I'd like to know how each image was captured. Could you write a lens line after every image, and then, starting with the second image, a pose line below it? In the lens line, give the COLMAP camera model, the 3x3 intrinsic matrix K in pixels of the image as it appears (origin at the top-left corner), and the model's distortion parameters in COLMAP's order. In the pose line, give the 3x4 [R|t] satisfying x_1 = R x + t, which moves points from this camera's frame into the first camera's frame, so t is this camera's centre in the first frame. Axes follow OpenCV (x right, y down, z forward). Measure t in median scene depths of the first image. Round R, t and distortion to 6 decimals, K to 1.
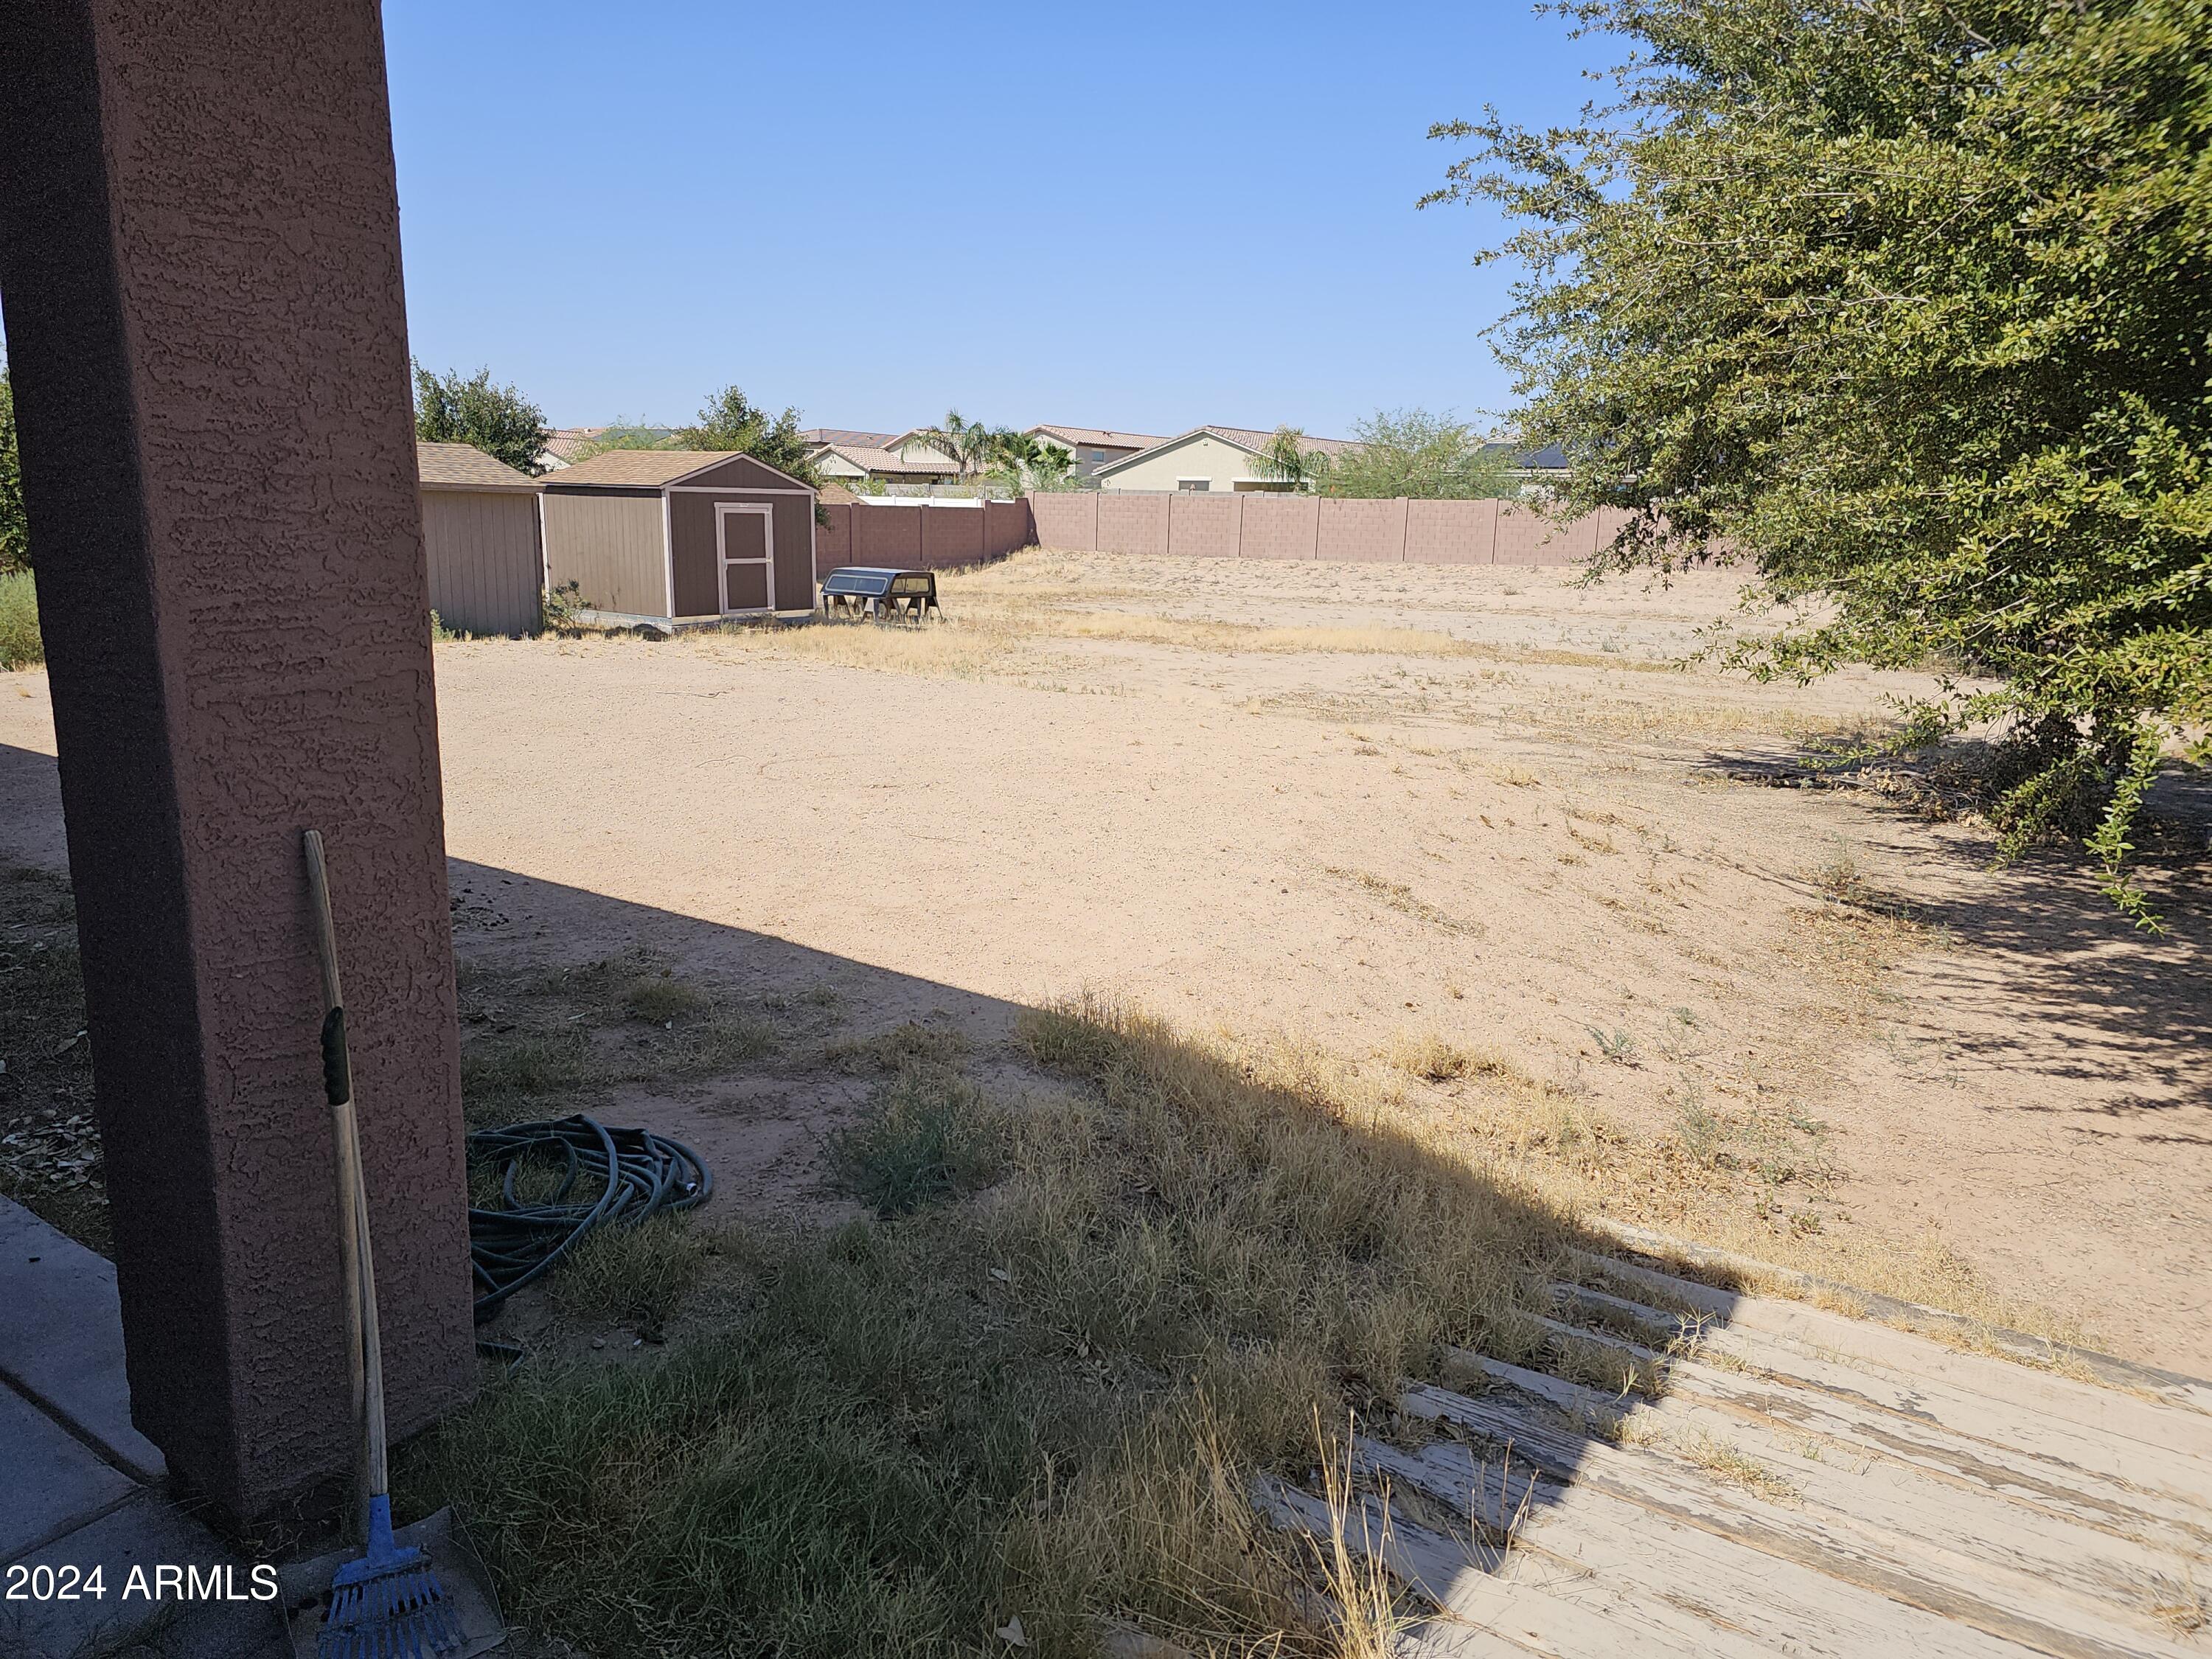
lens RADIAL K [[1482.3, 0, 1097.4], [0, 1482.3, 833.2], [0, 0, 1]] dist [0.036139, -0.021691]
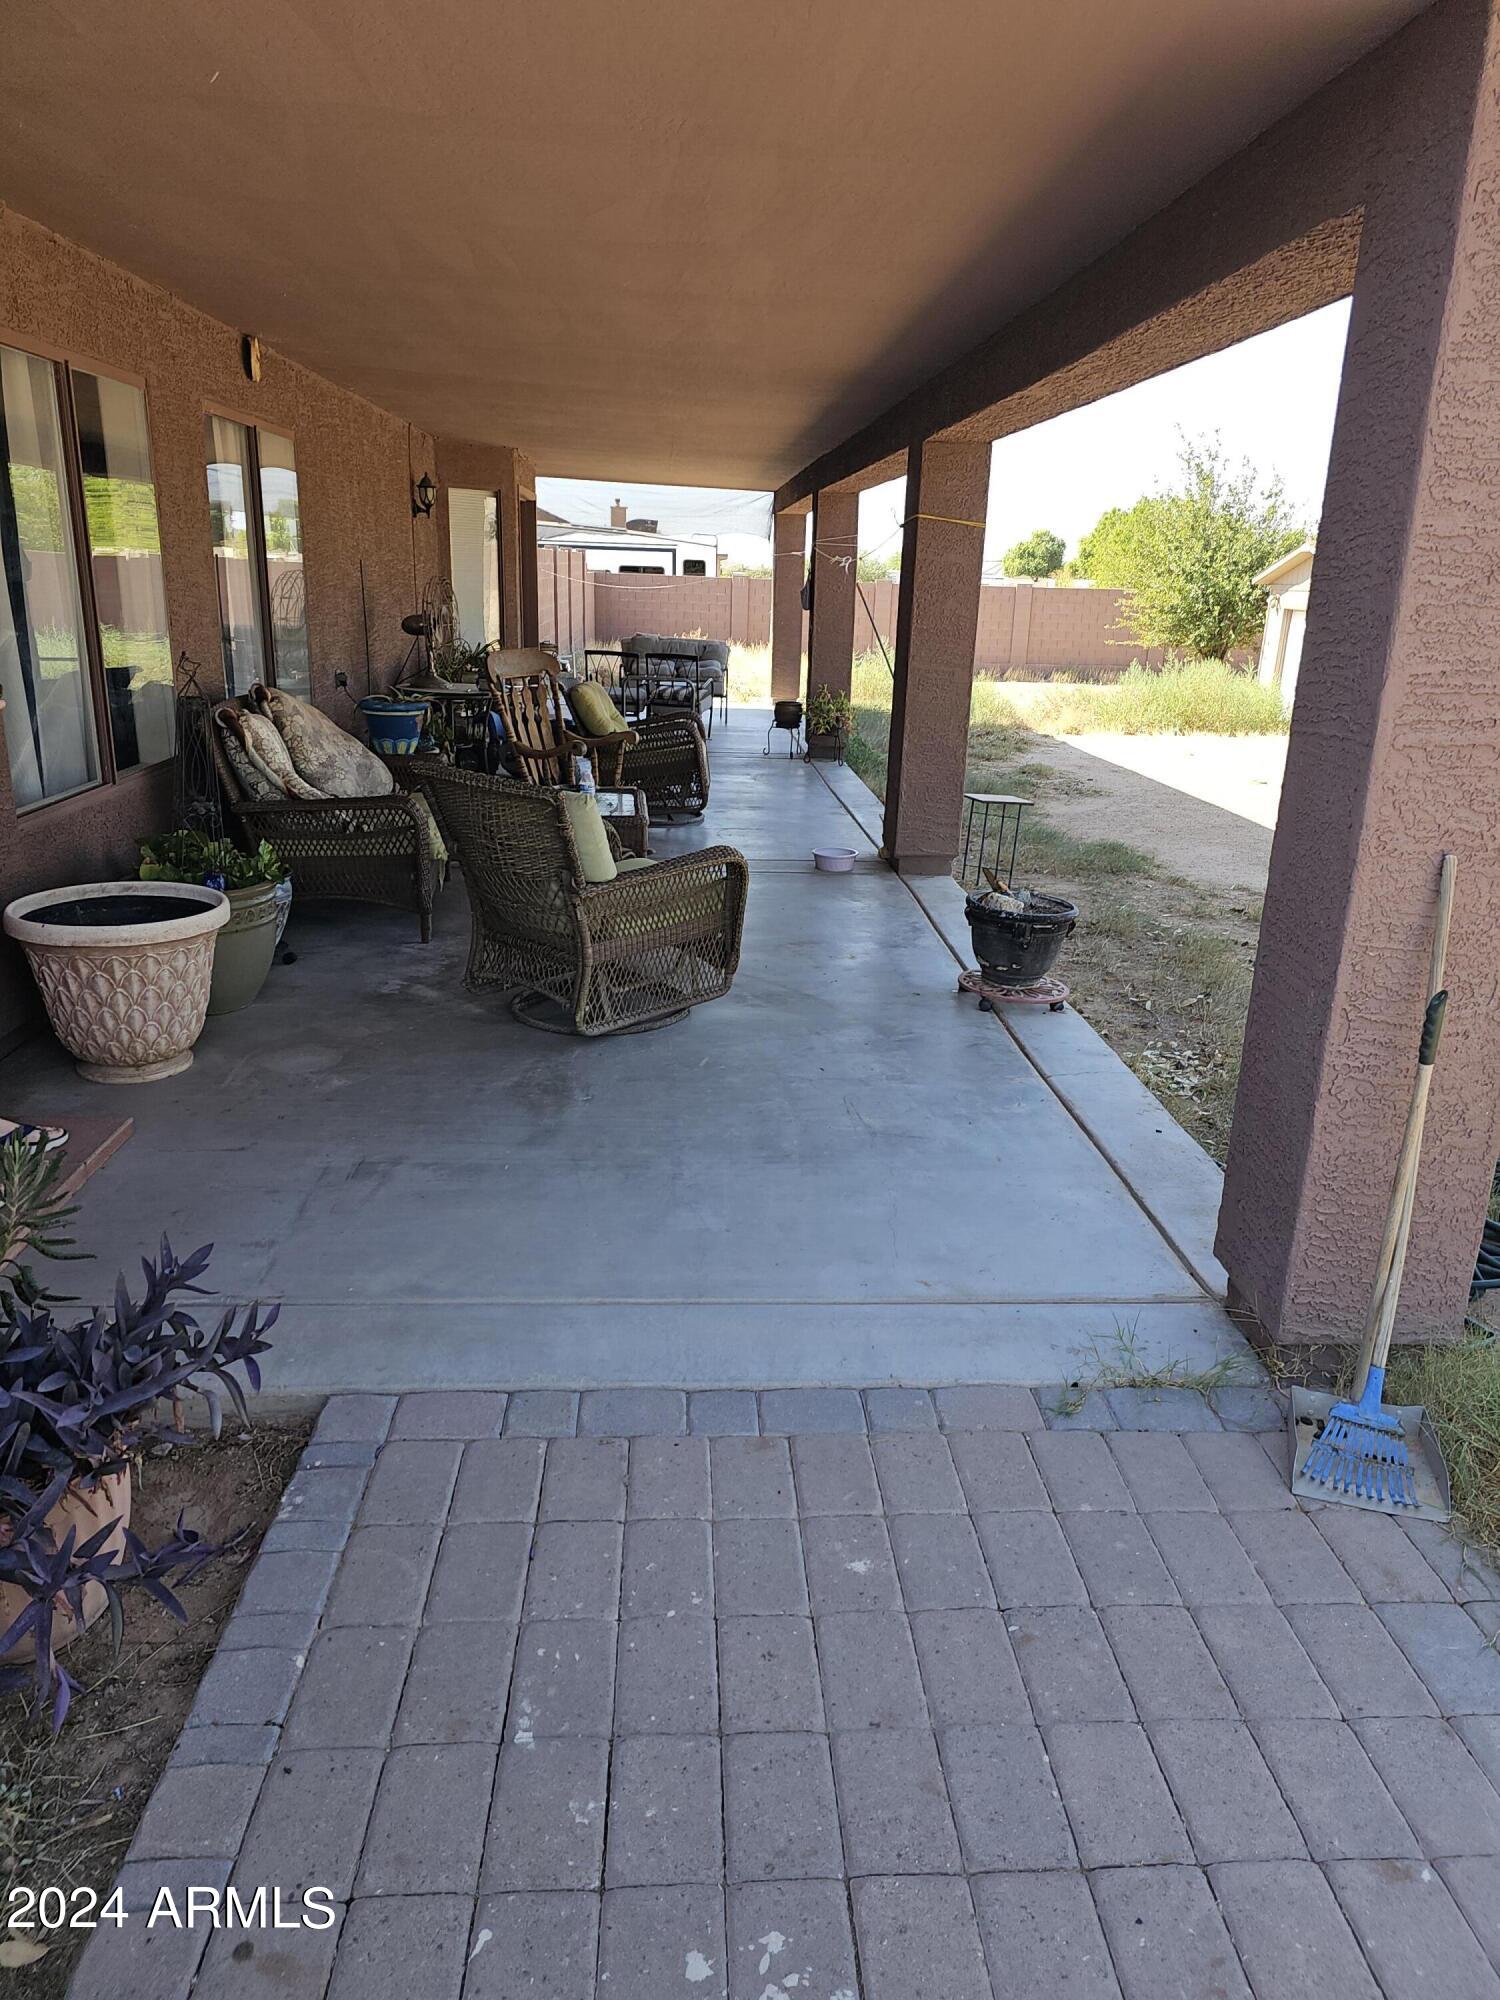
lens RADIAL K [[1340.2, 0, 758.3], [0, 1340.2, 979.5], [0, 0, 1]] dist [0.036139, -0.021691]
pose [[0.610083, 0.219543, -0.761315, 0.011593], [-0.182065, 0.973979, 0.134971, 0.054465], [0.771137, 0.056265, 0.634179, -0.178039]]
